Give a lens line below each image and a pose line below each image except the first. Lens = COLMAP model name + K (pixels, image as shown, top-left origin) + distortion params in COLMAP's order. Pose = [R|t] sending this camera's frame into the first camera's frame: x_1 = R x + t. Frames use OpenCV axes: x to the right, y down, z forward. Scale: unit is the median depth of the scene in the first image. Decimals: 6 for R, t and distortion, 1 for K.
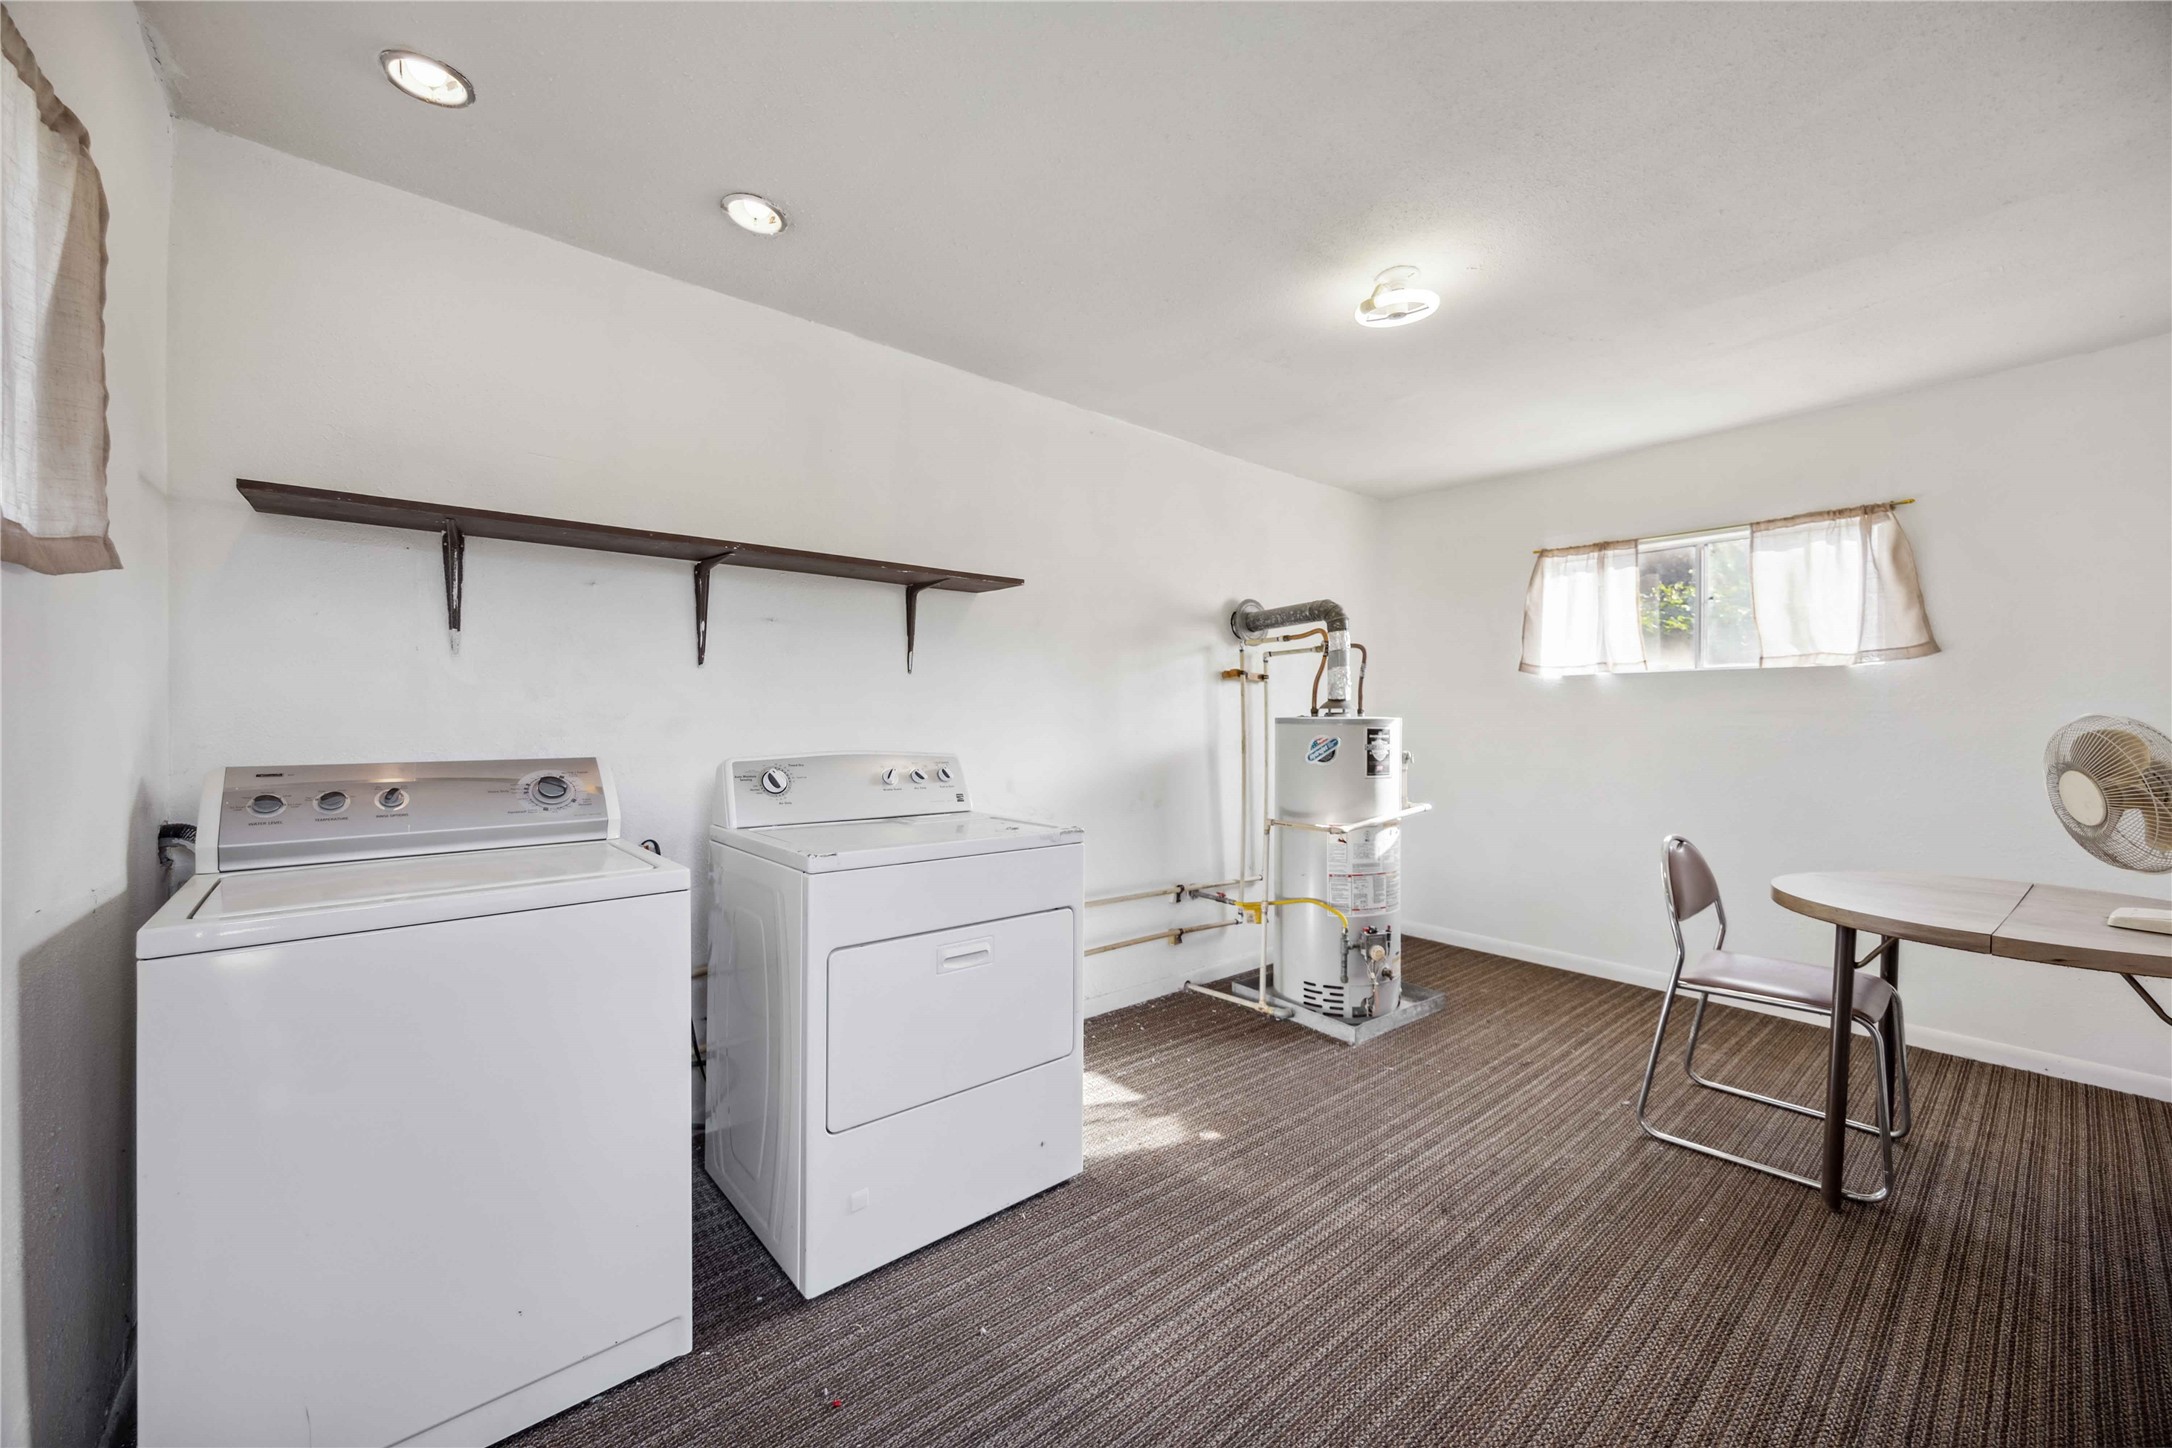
lens RADIAL K [[847.0, 0, 1091.2], [0, 847.0, 718.9], [0, 0, 1]] dist [-0.000567, -0.000261]
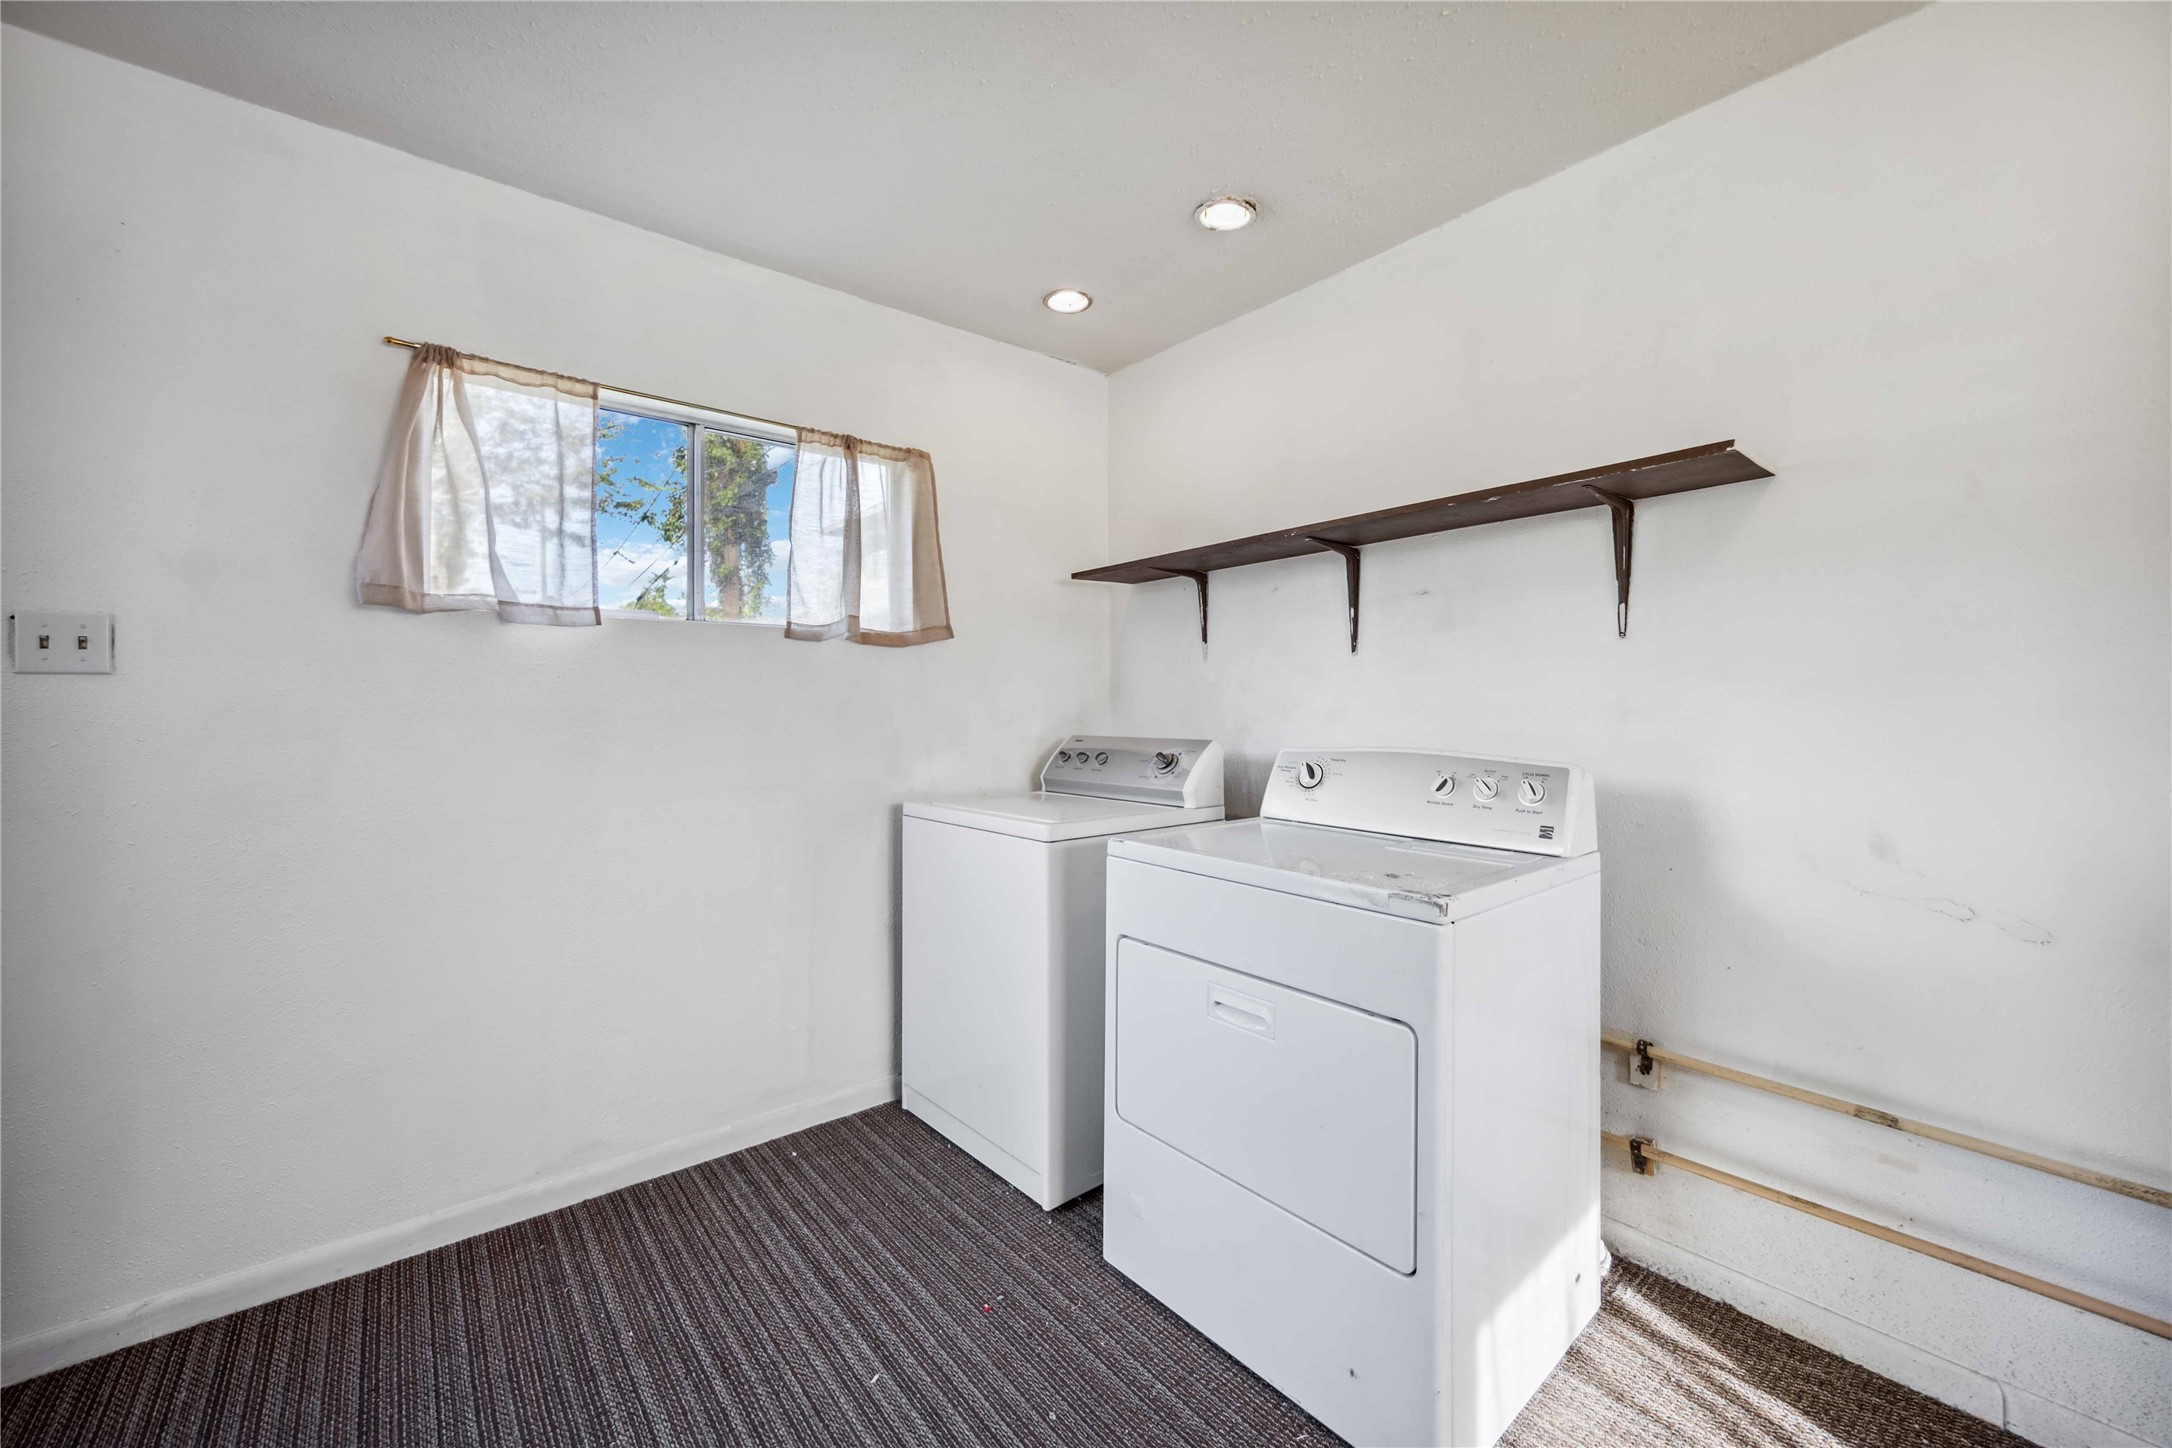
lens RADIAL K [[847.0, 0, 1092.5], [0, 847.0, 717.7], [0, 0, 1]] dist [-0.000567, -0.000261]
pose [[-0.003485, 0.011429, -0.999929, 0.522851], [0.001024, 0.999934, 0.011425, -0.000287], [0.999993, -0.000985, -0.003496, 0.719348]]
